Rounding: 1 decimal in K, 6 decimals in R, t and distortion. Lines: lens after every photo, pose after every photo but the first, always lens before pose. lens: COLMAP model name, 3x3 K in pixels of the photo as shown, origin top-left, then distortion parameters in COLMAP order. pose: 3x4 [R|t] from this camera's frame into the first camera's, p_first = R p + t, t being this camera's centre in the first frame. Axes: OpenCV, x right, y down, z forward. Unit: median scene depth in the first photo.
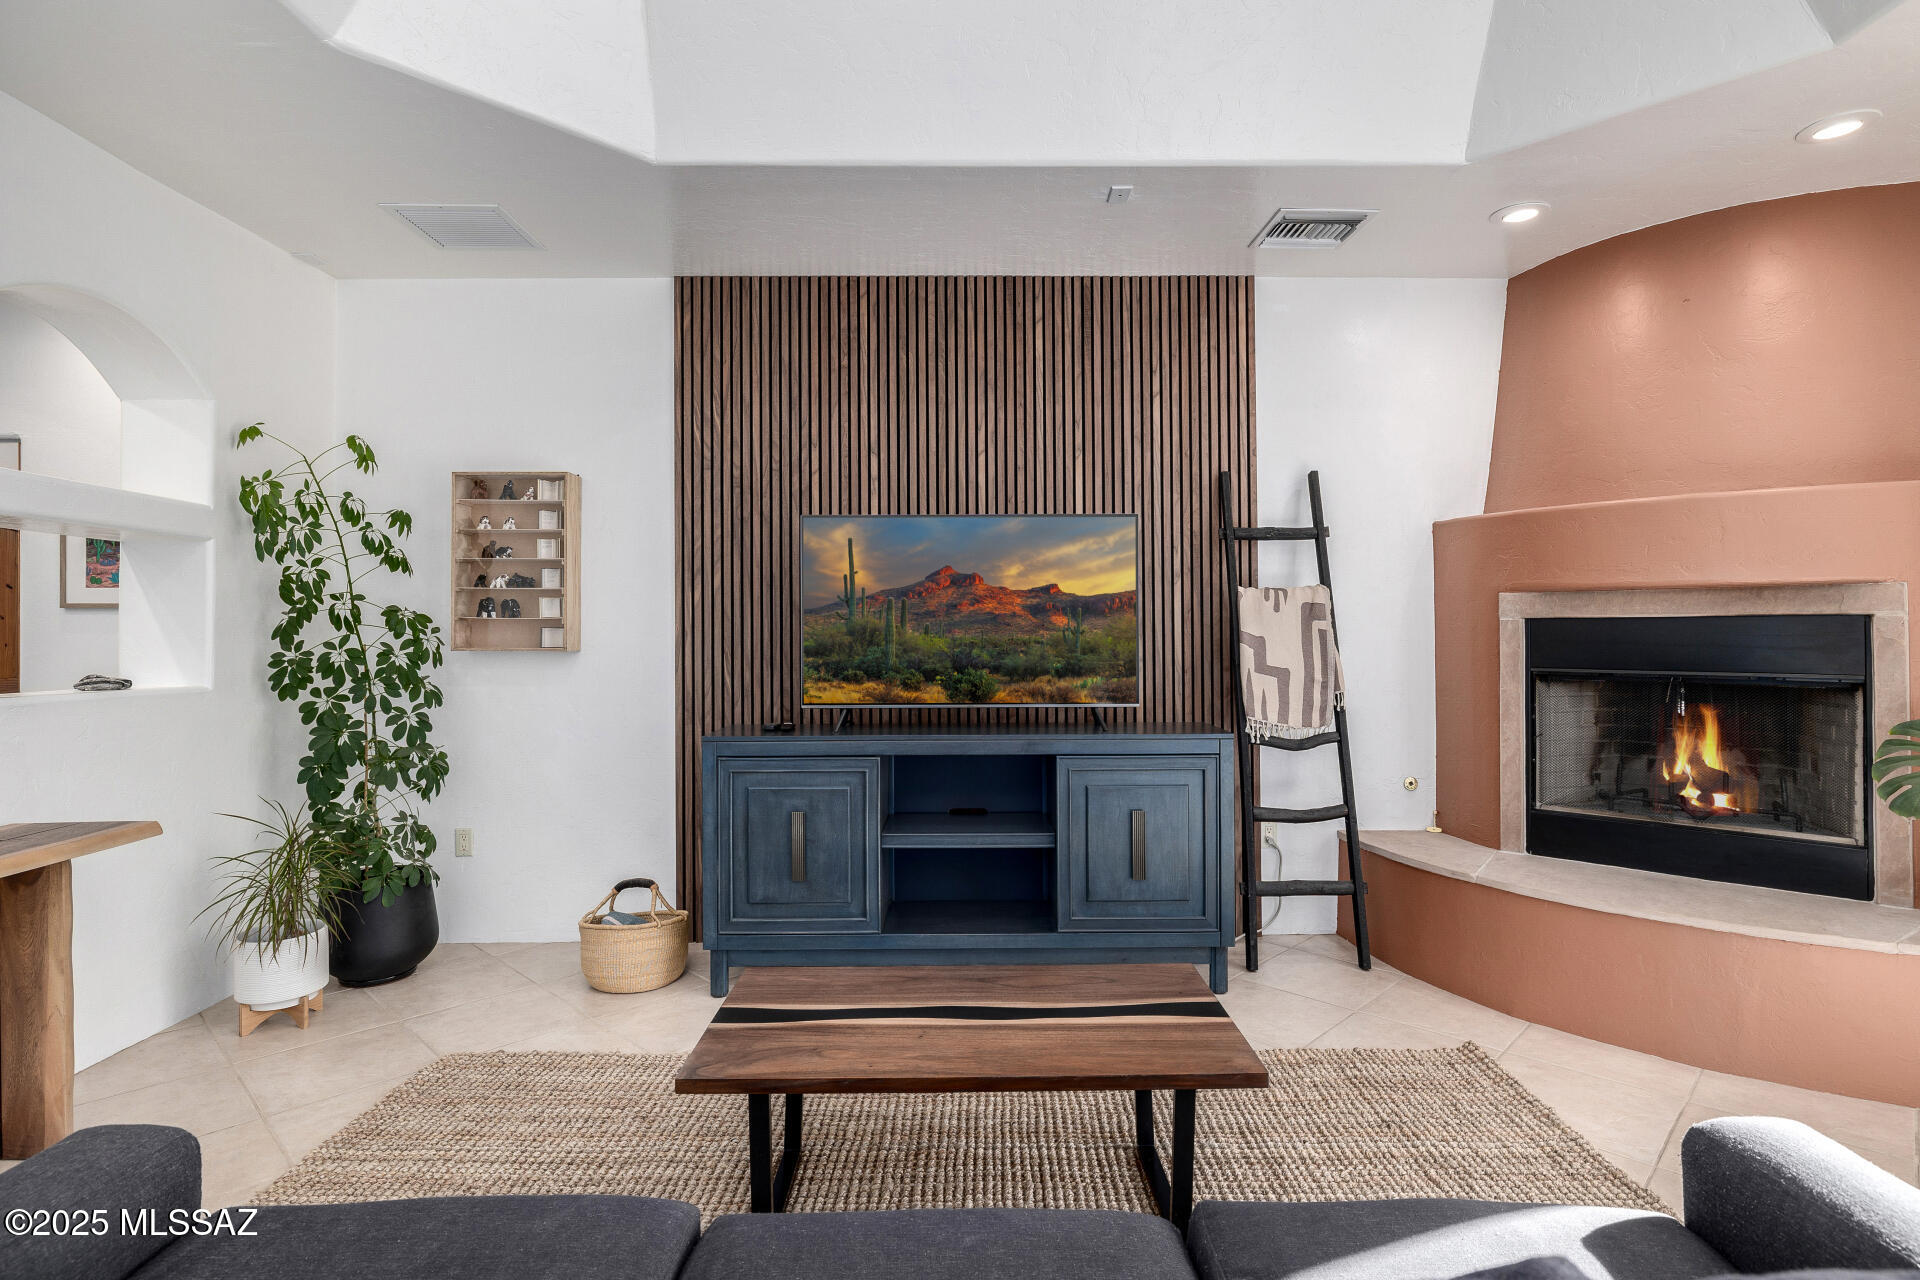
lens RADIAL K [[967.2, 0, 964.0], [0, 967.2, 623.2], [0, 0, 1]] dist [-0.004086, -0.000560]
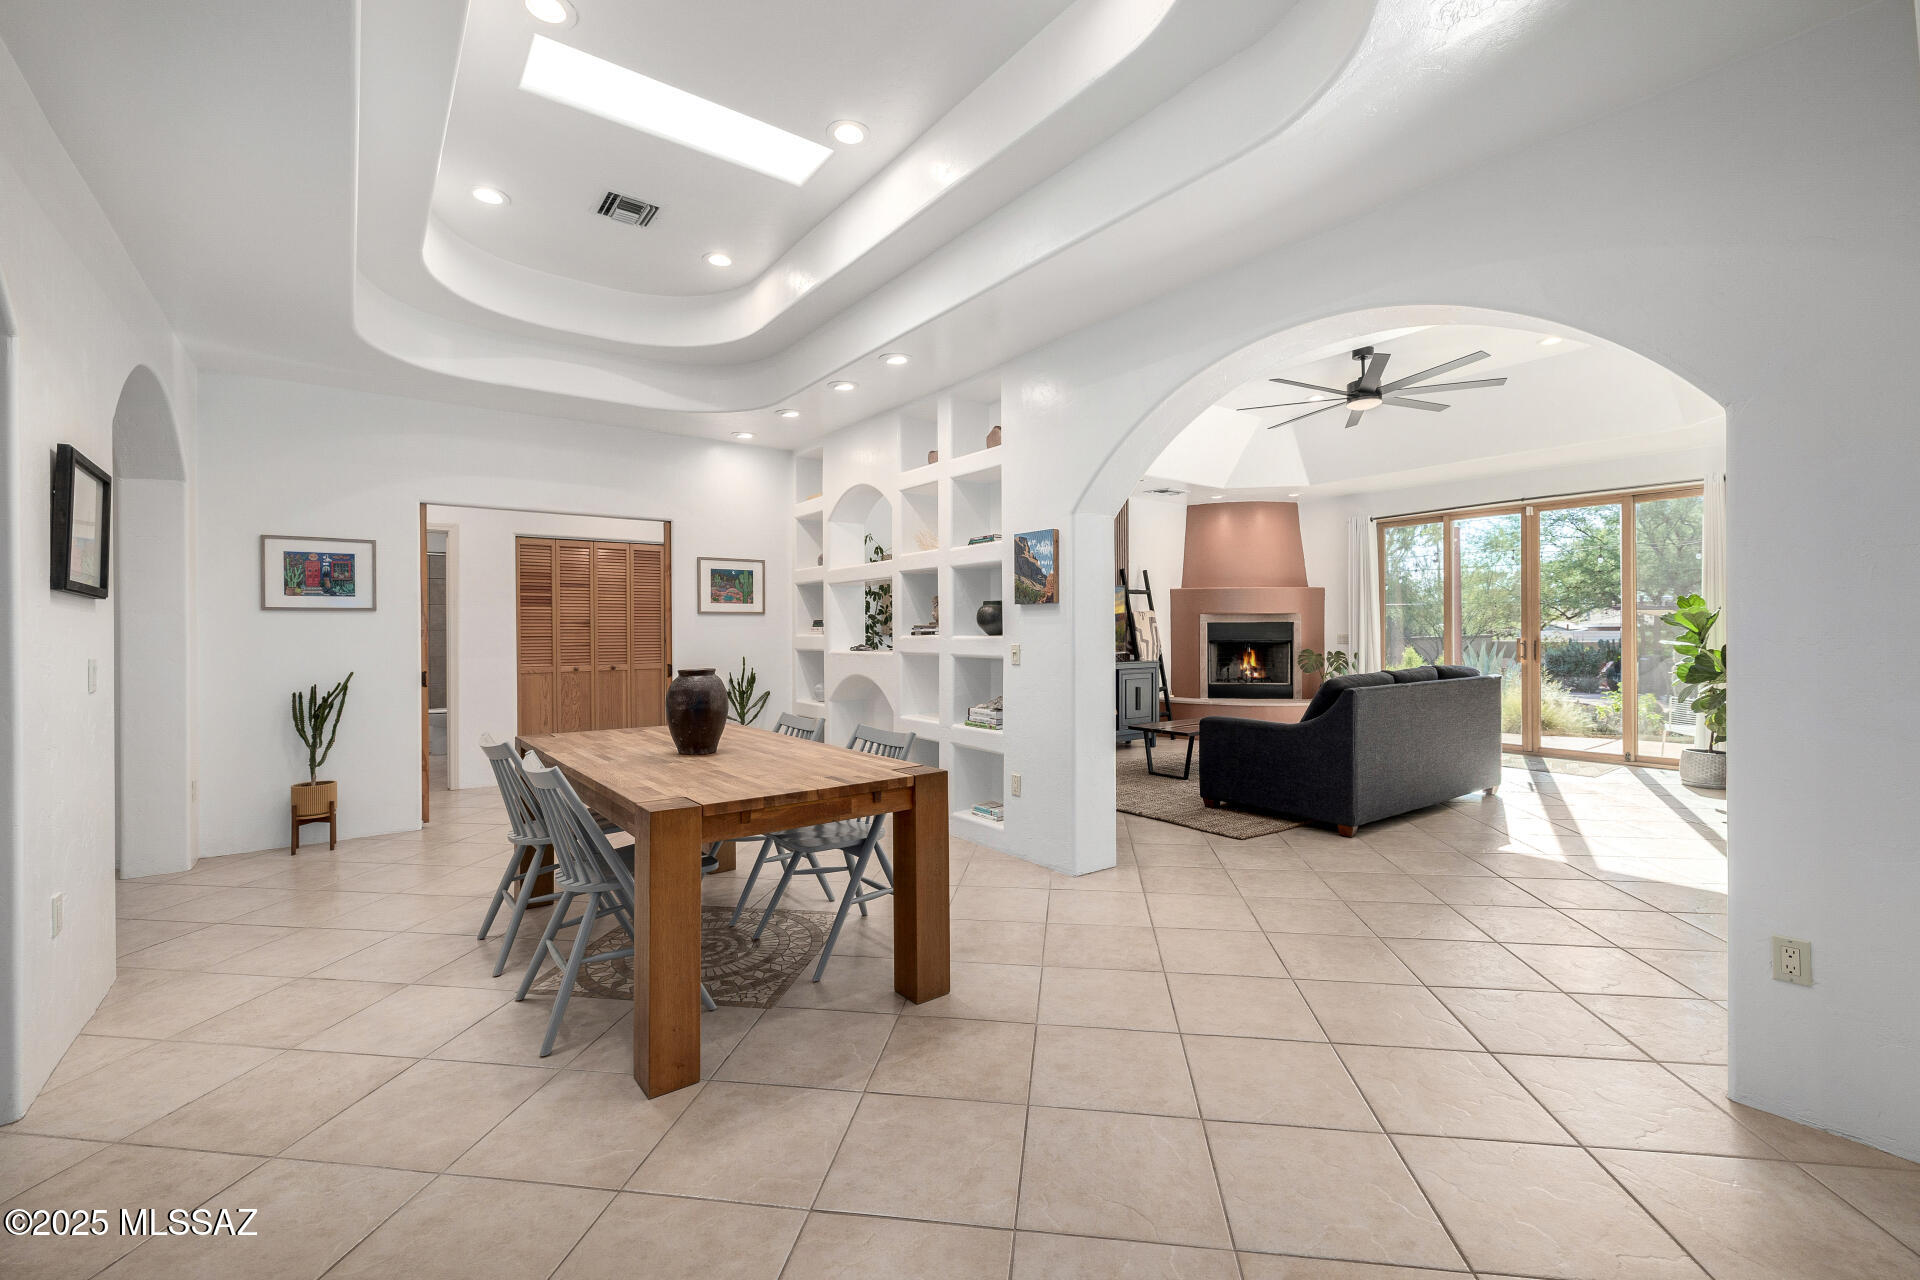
lens RADIAL K [[816.6, 0, 964.2], [0, 816.6, 628.6], [0, 0, 1]] dist [0.004928, -0.000824]
pose [[0.802580, -0.000061, 0.596545, -1.637689], [-0.000635, 0.999999, 0.000957, 0.012542], [-0.596545, -0.001147, 0.802579, -0.649597]]
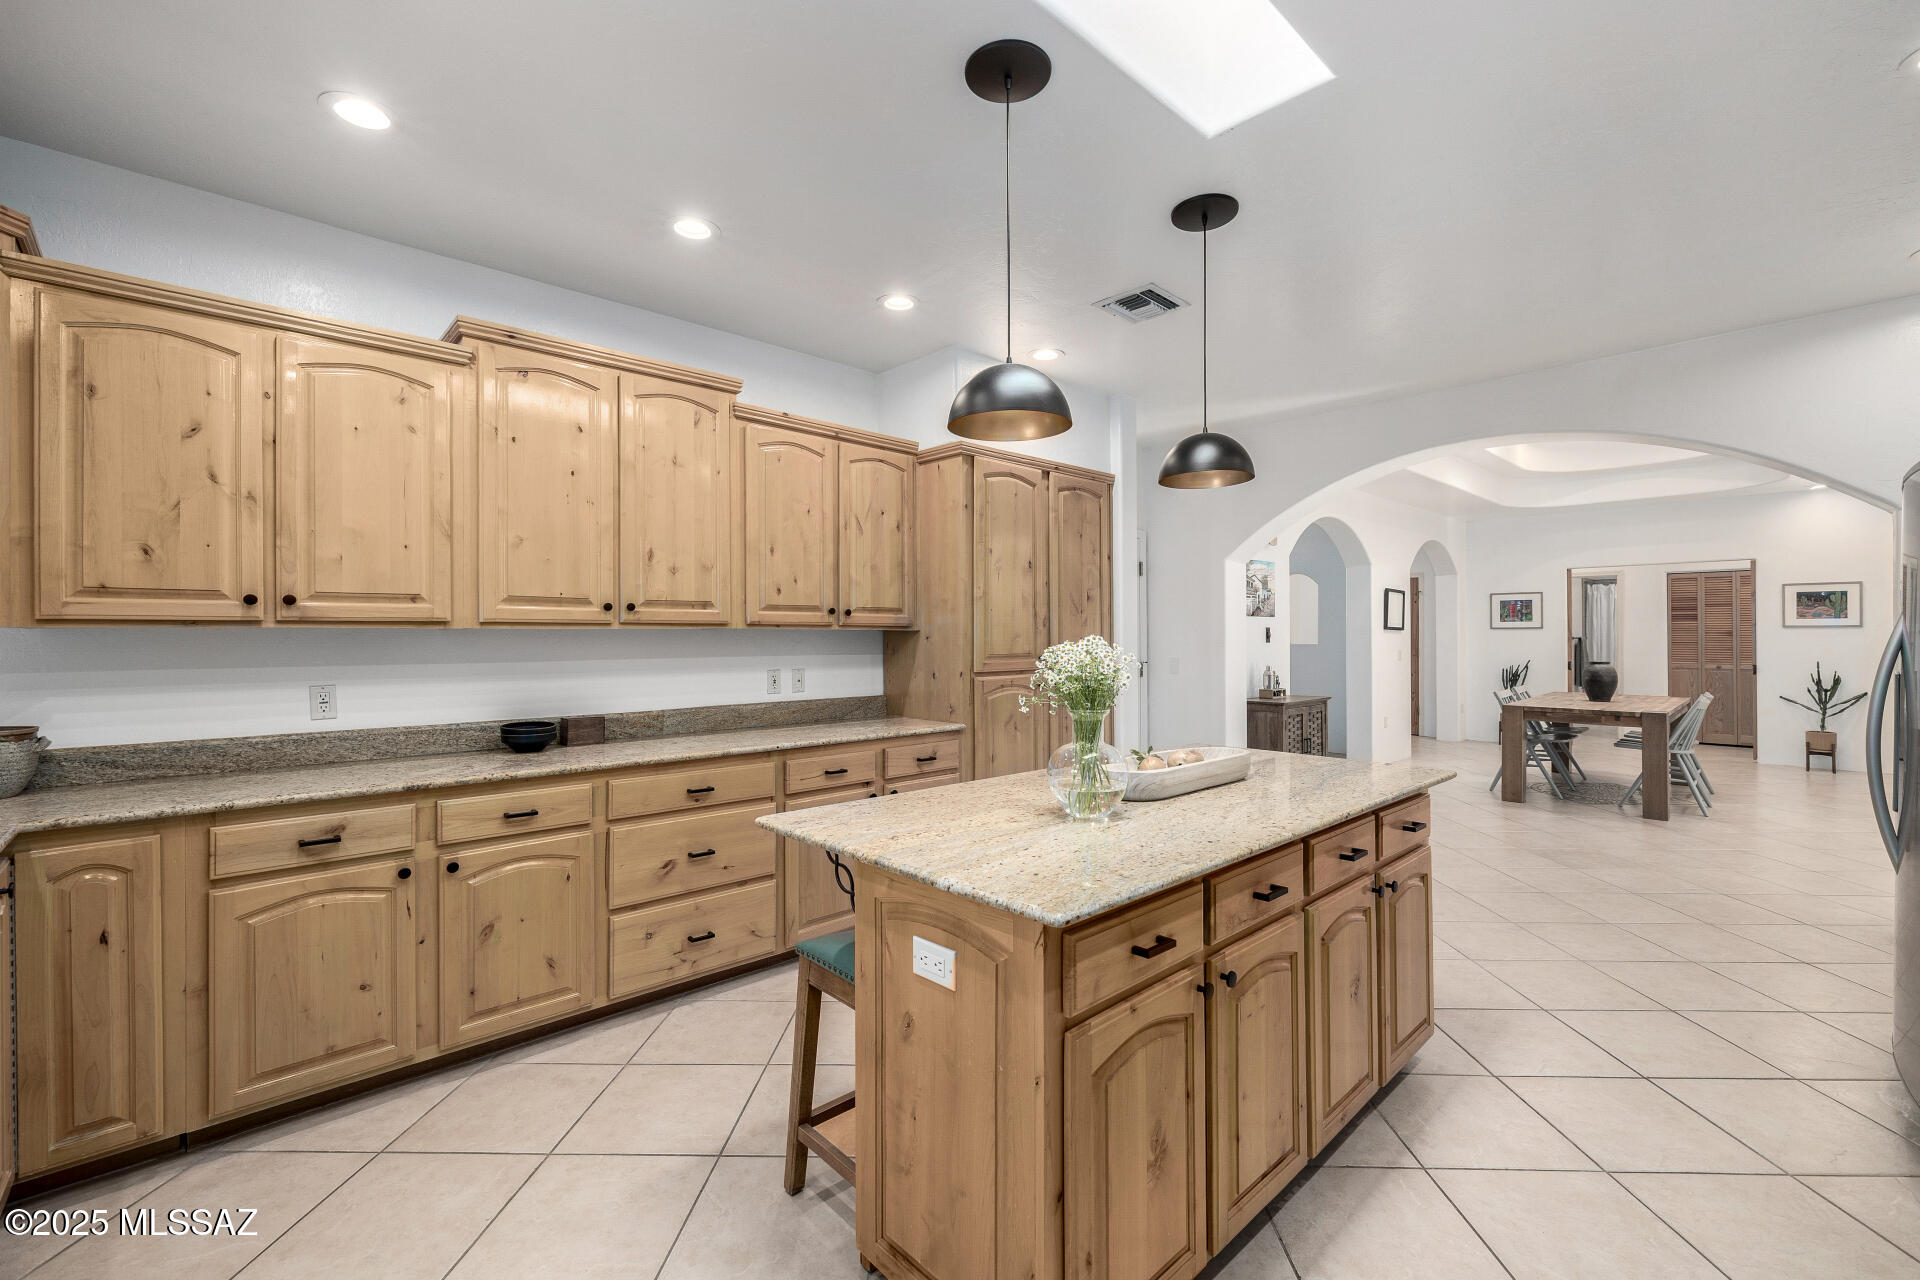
lens RADIAL K [[816.6, 0, 953.6], [0, 816.6, 628.5], [0, 0, 1]] dist [0.004928, -0.000824]
pose [[0.678759, -0.005421, -0.734341, -0.931110], [0.006958, 0.999975, -0.000950, -0.028640], [0.734328, -0.004465, 0.678780, -2.202271]]
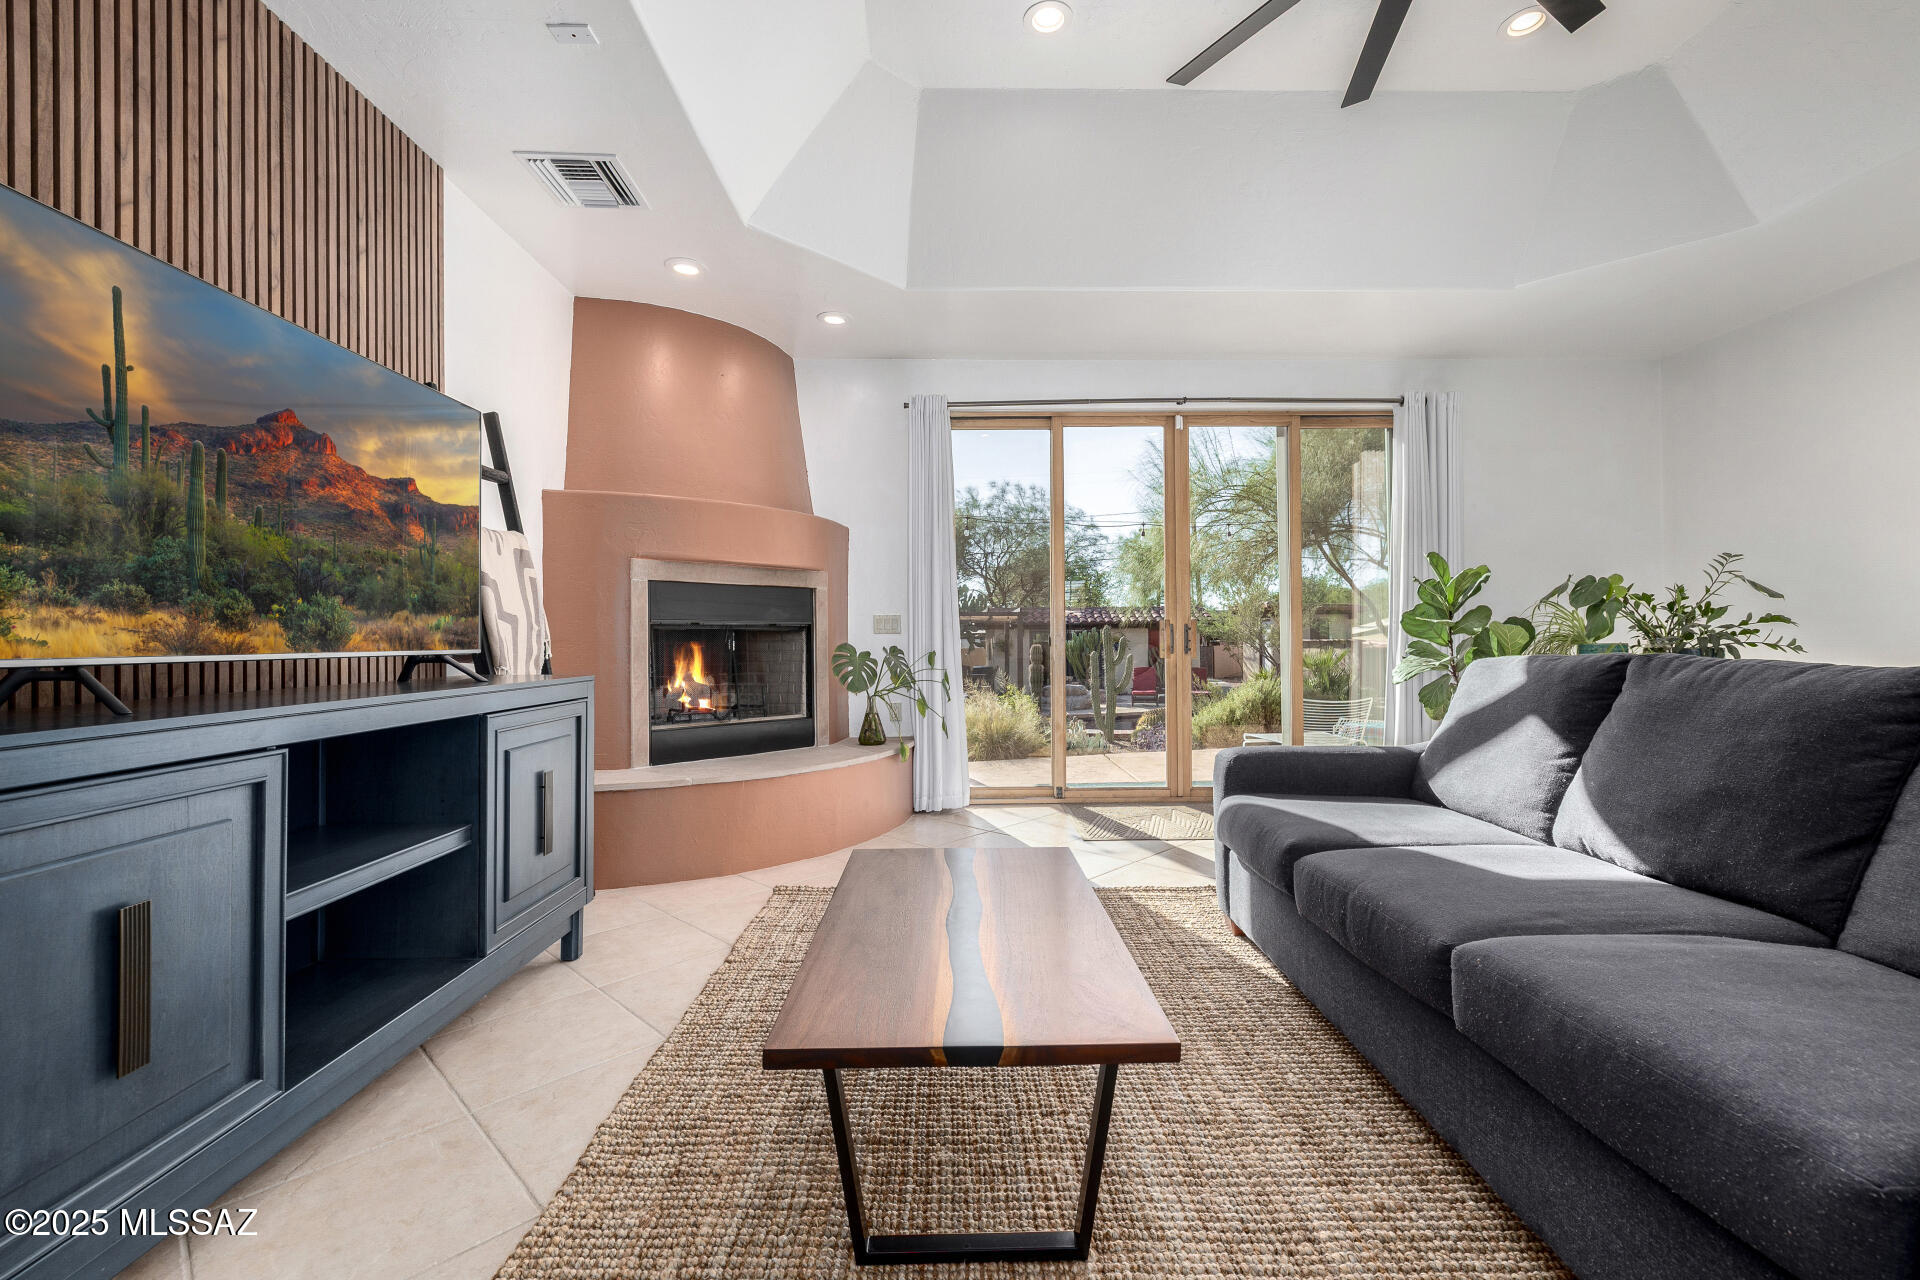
lens RADIAL K [[816.6, 0, 968.0], [0, 816.6, 628.1], [0, 0, 1]] dist [0.004928, -0.000824]
pose [[-0.018129, 0.014923, 0.999724, -0.500311], [0.000927, 0.999888, -0.014909, 0.075615], [-0.999835, 0.000656, -0.018141, 0.611357]]
